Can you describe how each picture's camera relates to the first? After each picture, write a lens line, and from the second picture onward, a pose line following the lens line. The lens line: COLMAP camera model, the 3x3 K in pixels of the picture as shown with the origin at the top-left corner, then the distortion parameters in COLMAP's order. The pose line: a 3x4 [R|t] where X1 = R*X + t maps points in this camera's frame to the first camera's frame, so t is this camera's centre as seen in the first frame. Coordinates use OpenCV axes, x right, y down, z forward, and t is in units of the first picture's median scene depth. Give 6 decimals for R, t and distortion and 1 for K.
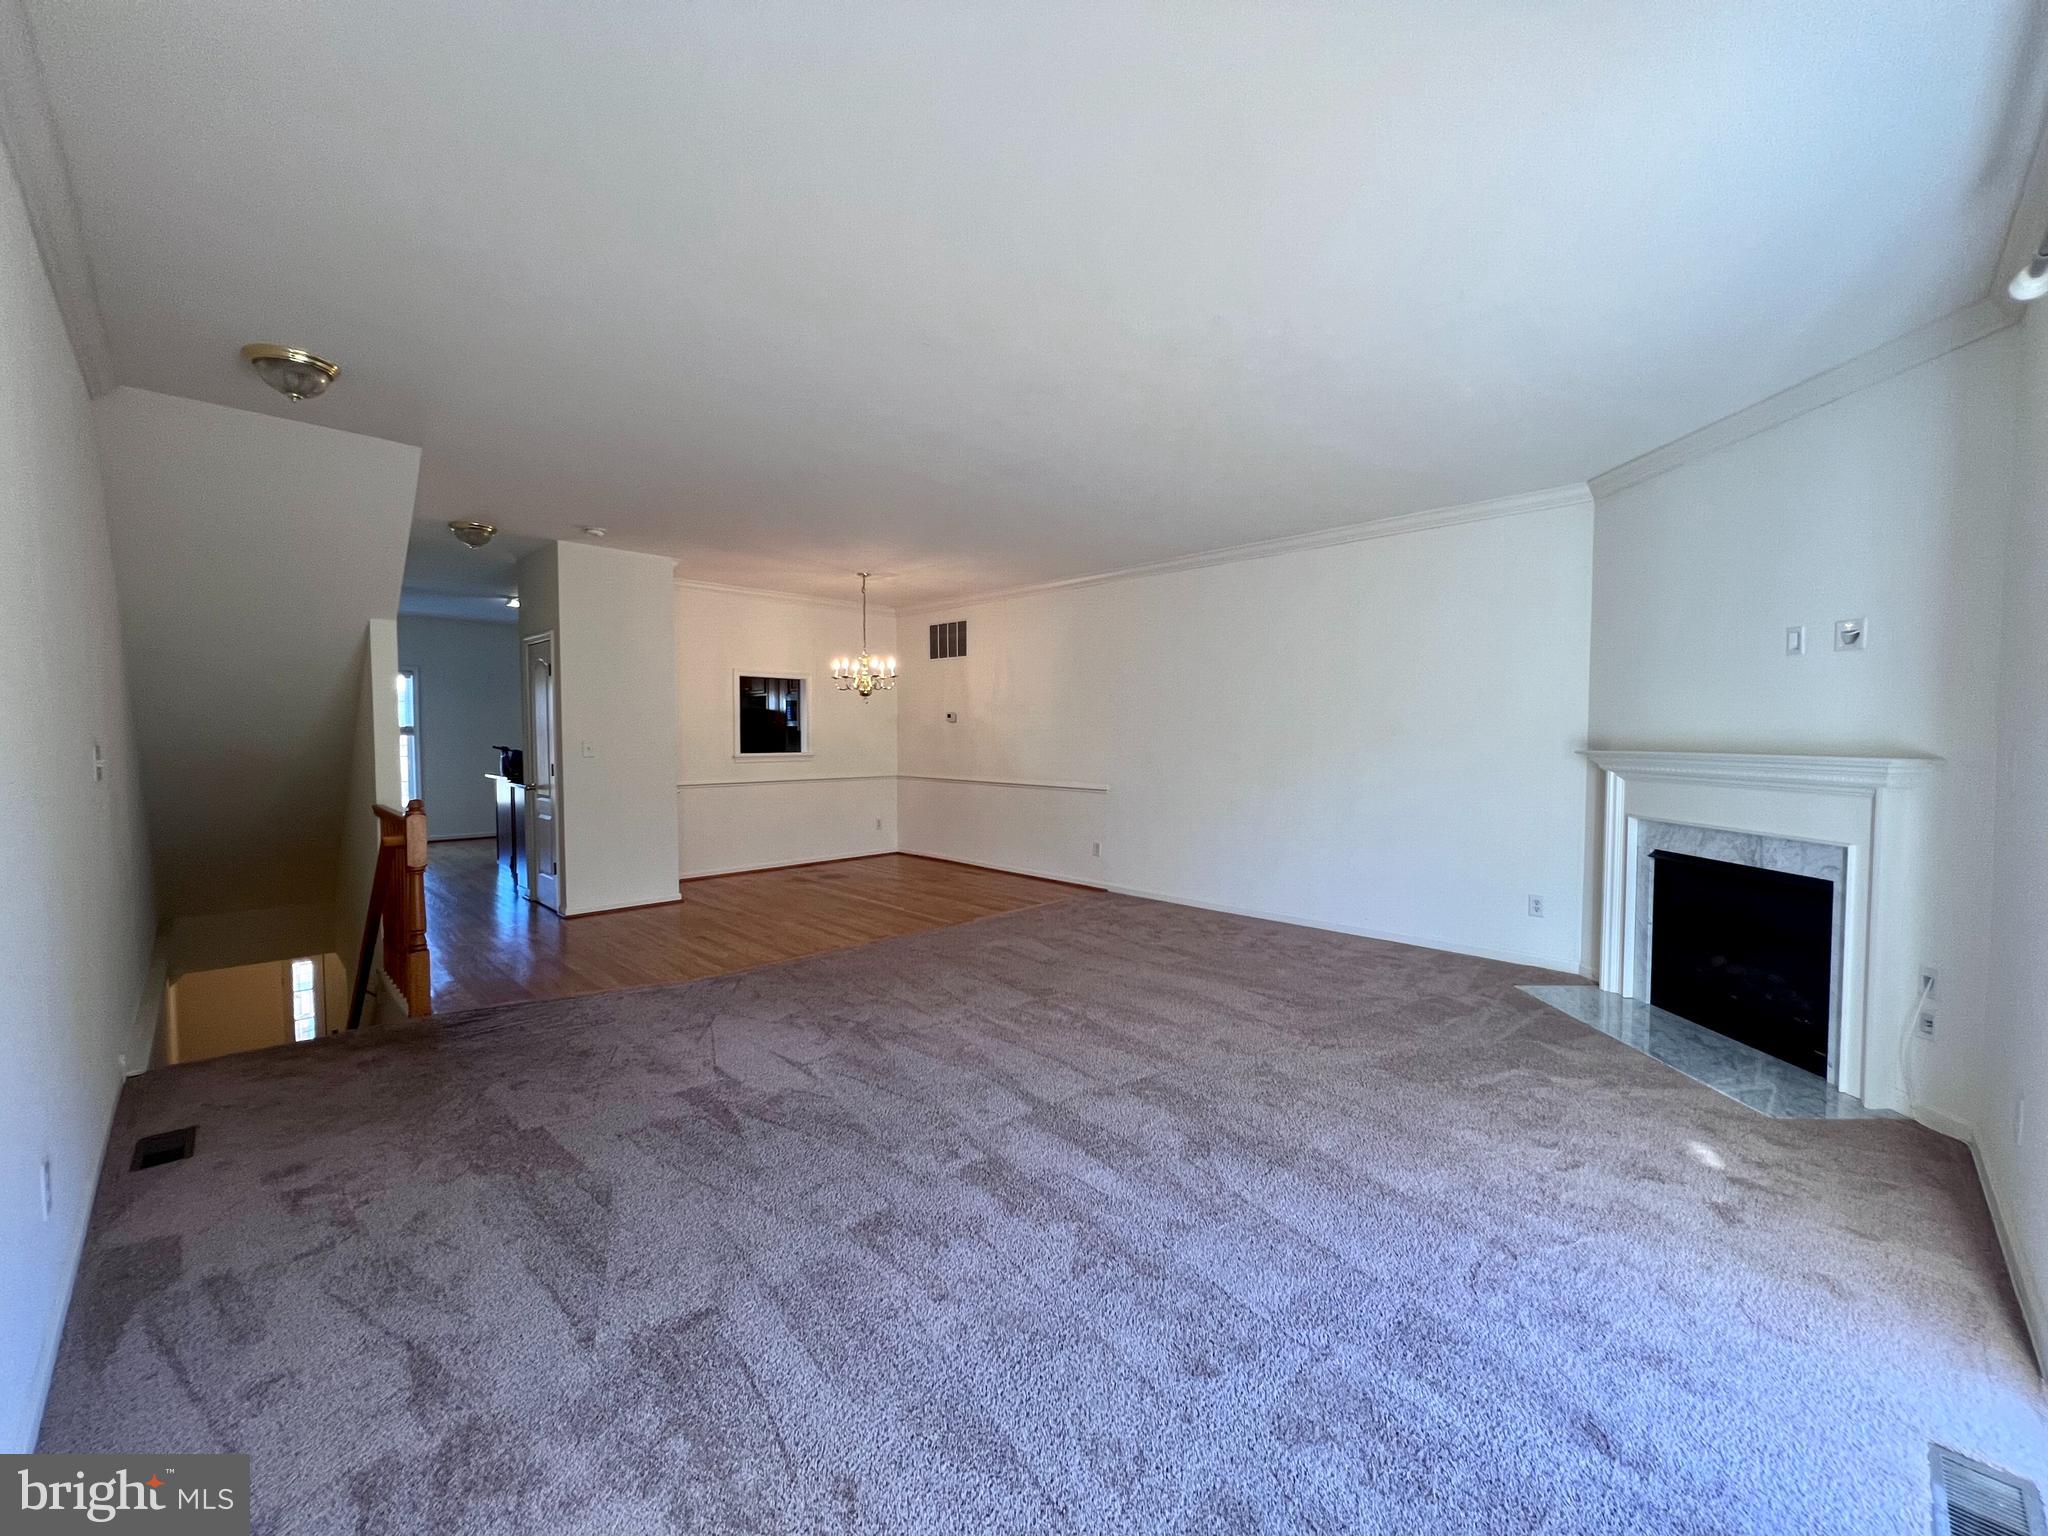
lens RADIAL K [[817.2, 0, 1024.0], [0, 817.2, 768.0], [0, 0, 1]] dist [-0.001273, -0.000532]
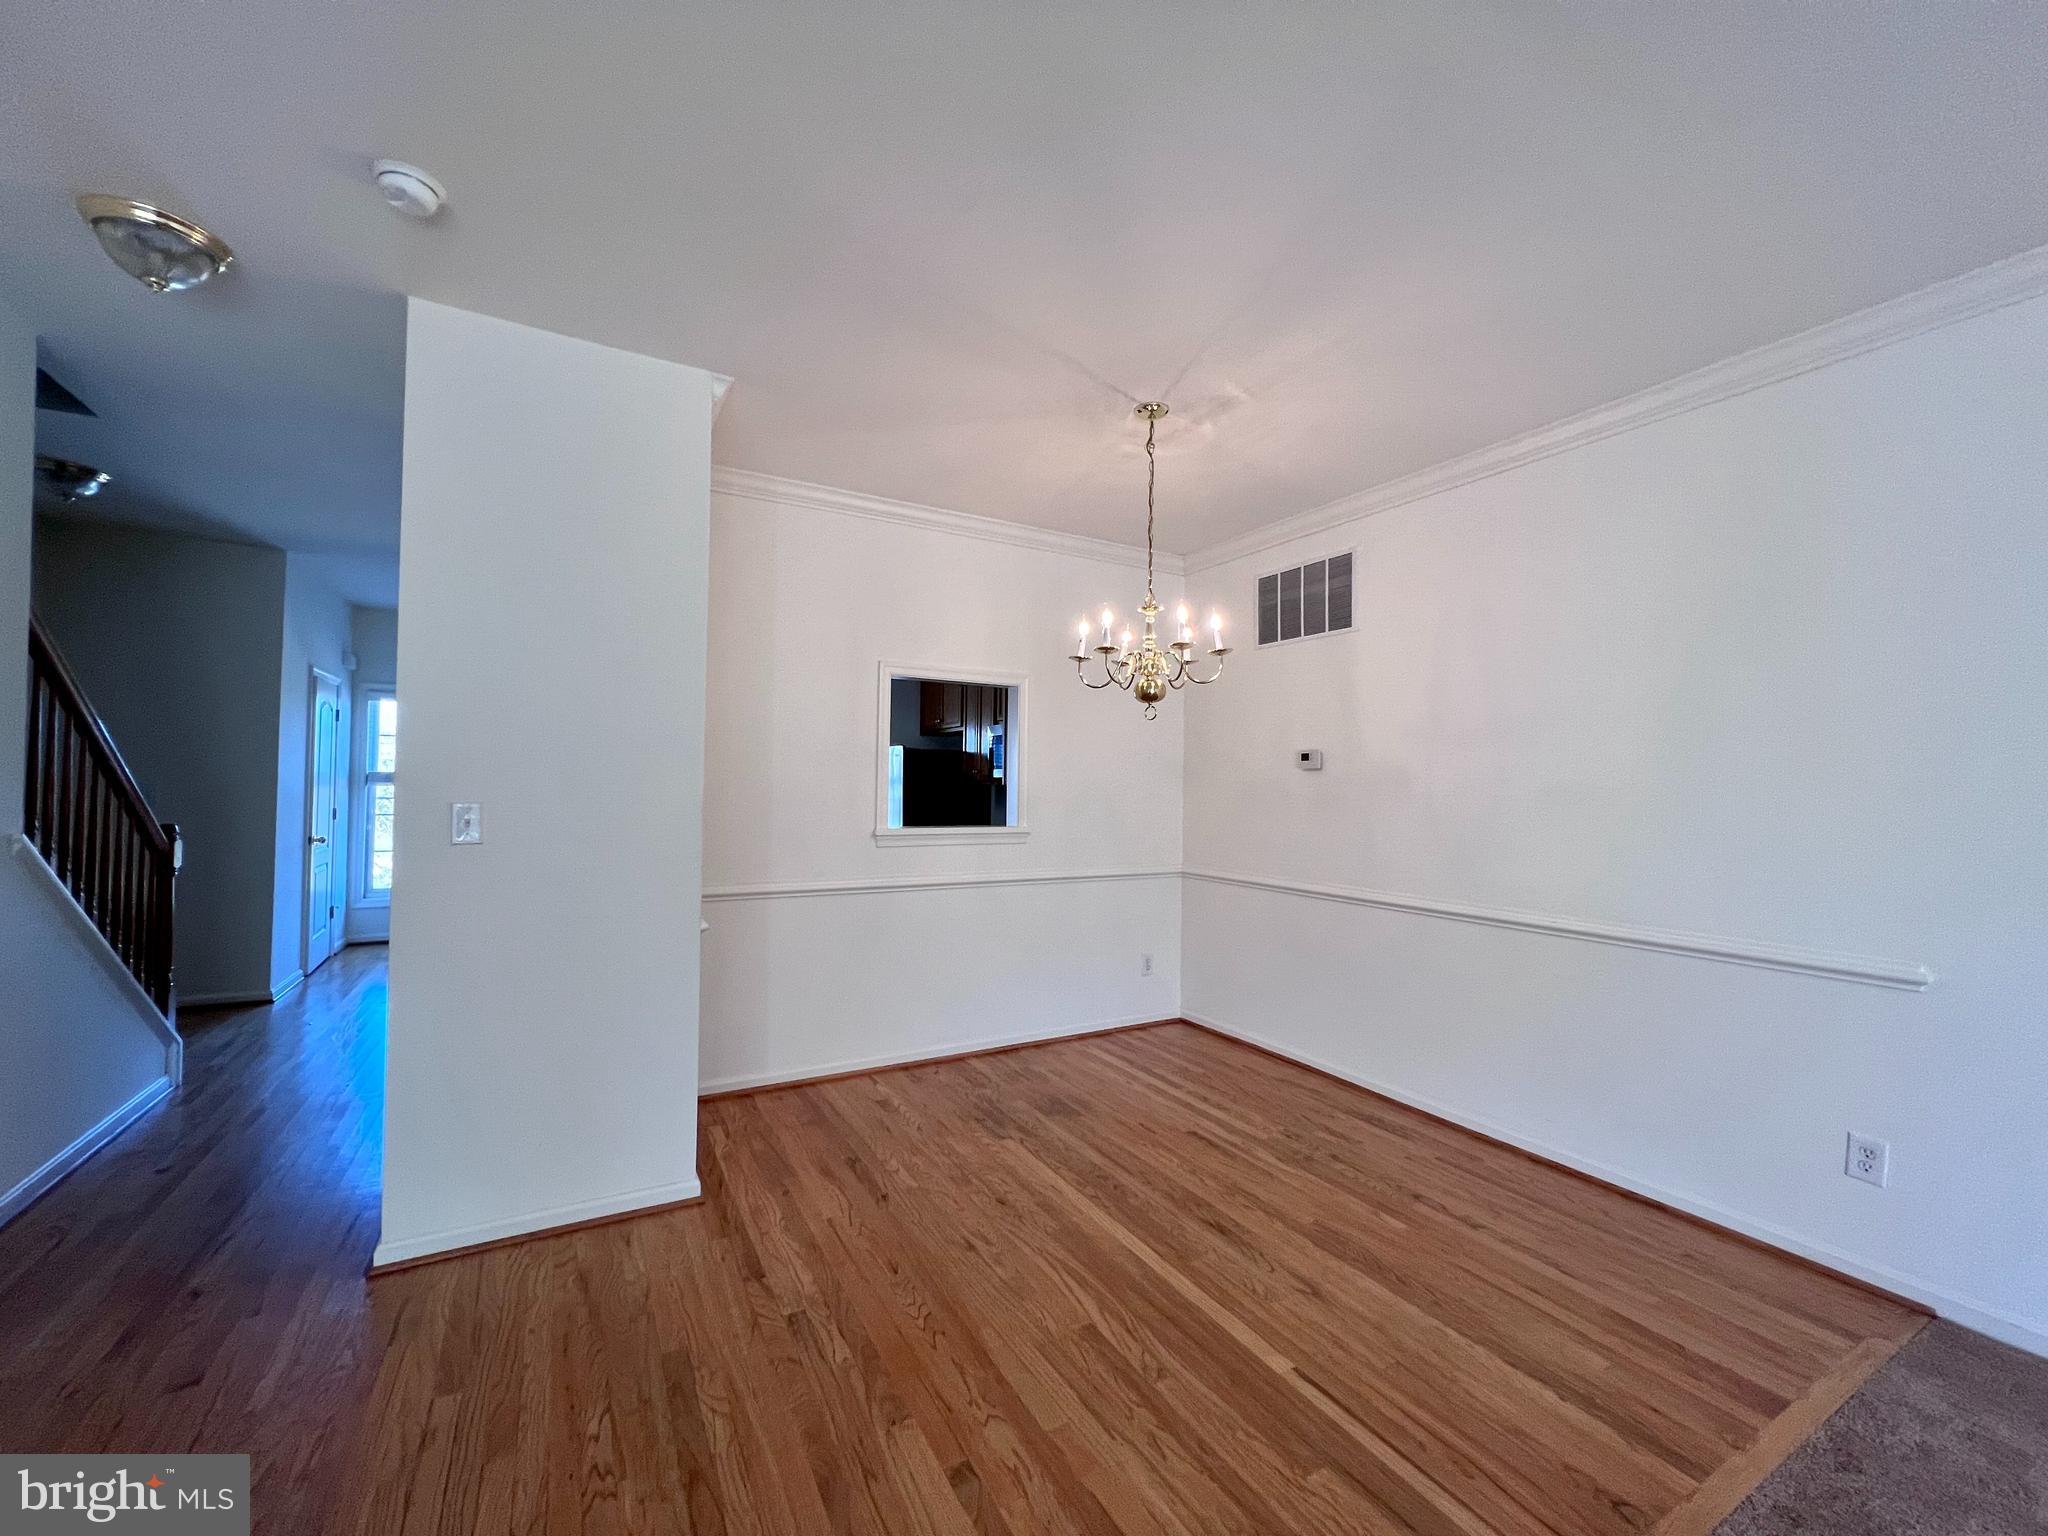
lens RADIAL K [[817.2, 0, 1024.0], [0, 817.2, 768.0], [0, 0, 1]] dist [-0.001273, -0.000532]
pose [[0.963768, 0.006342, -0.266668, -0.124115], [-0.025483, 0.997334, -0.068379, -0.020910], [0.265523, 0.072697, 0.961360, 0.502241]]
